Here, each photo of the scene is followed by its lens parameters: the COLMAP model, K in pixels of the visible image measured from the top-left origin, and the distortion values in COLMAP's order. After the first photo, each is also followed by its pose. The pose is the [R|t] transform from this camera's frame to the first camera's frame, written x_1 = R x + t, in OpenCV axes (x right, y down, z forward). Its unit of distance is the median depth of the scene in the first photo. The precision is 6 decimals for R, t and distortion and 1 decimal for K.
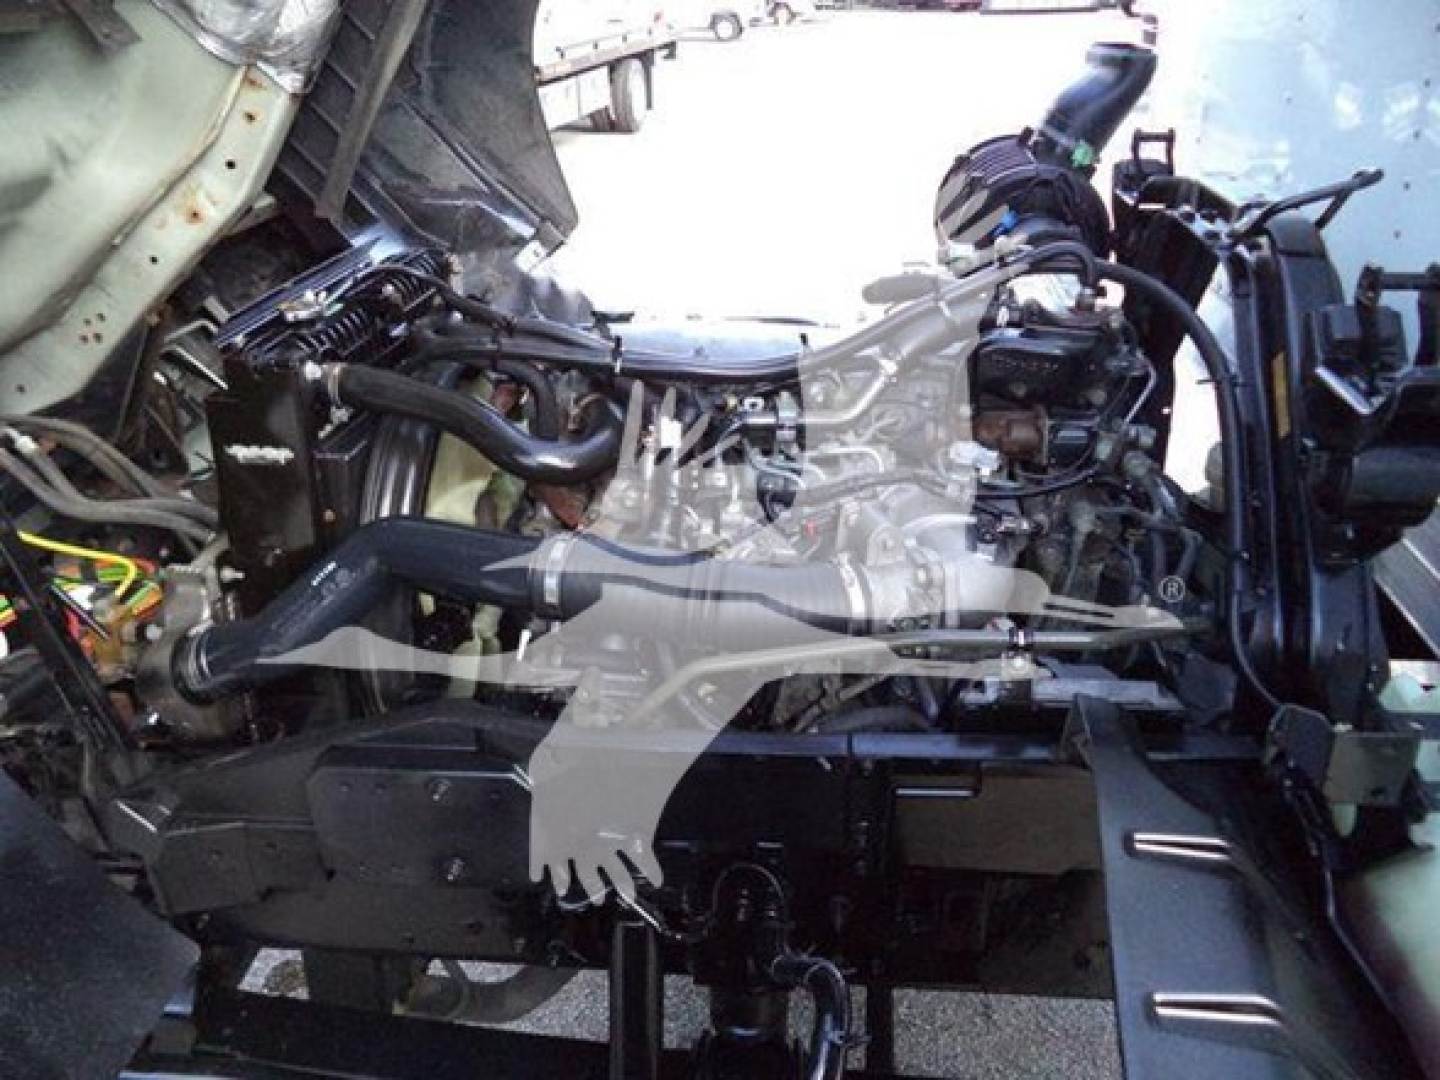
lens RADIAL K [[1163.1, 0, 724.5], [0, 1163.1, 541.5], [0, 0, 1]] dist [-0.009262, -0.019094]
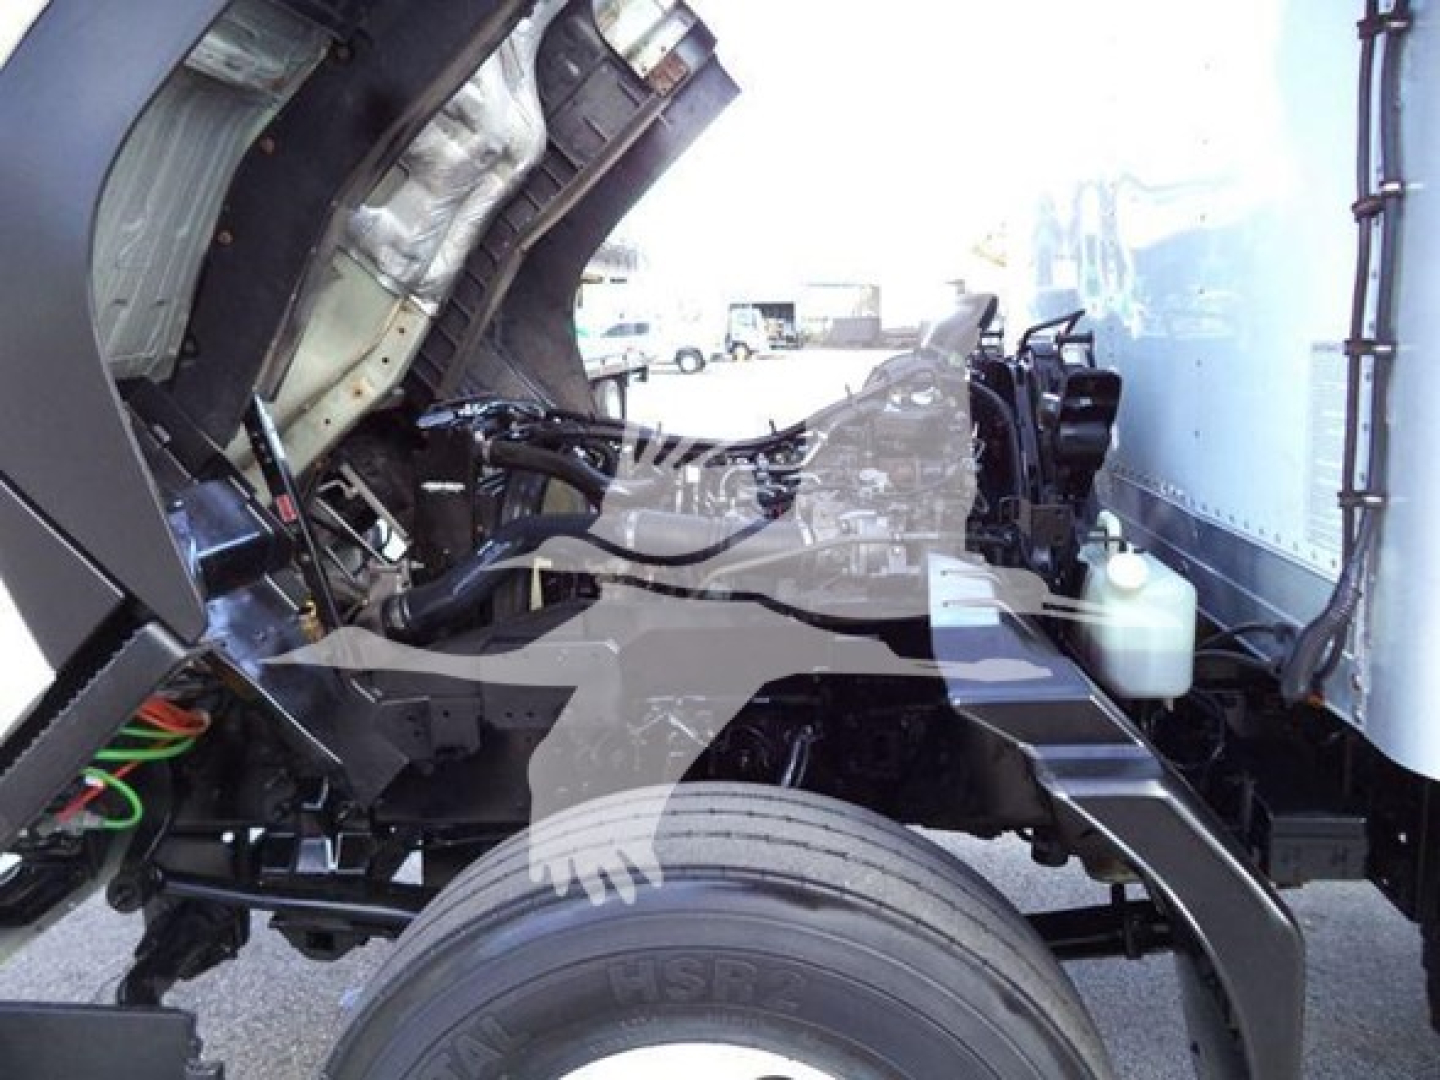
lens RADIAL K [[1163.1, 0, 724.5], [0, 1163.1, 541.5], [0, 0, 1]] dist [-0.009262, -0.019094]
pose [[0.999475, -0.009236, 0.031065, -0.037560], [0.017141, 0.964135, -0.264859, 0.306106], [-0.027504, 0.265252, 0.963787, -0.397880]]
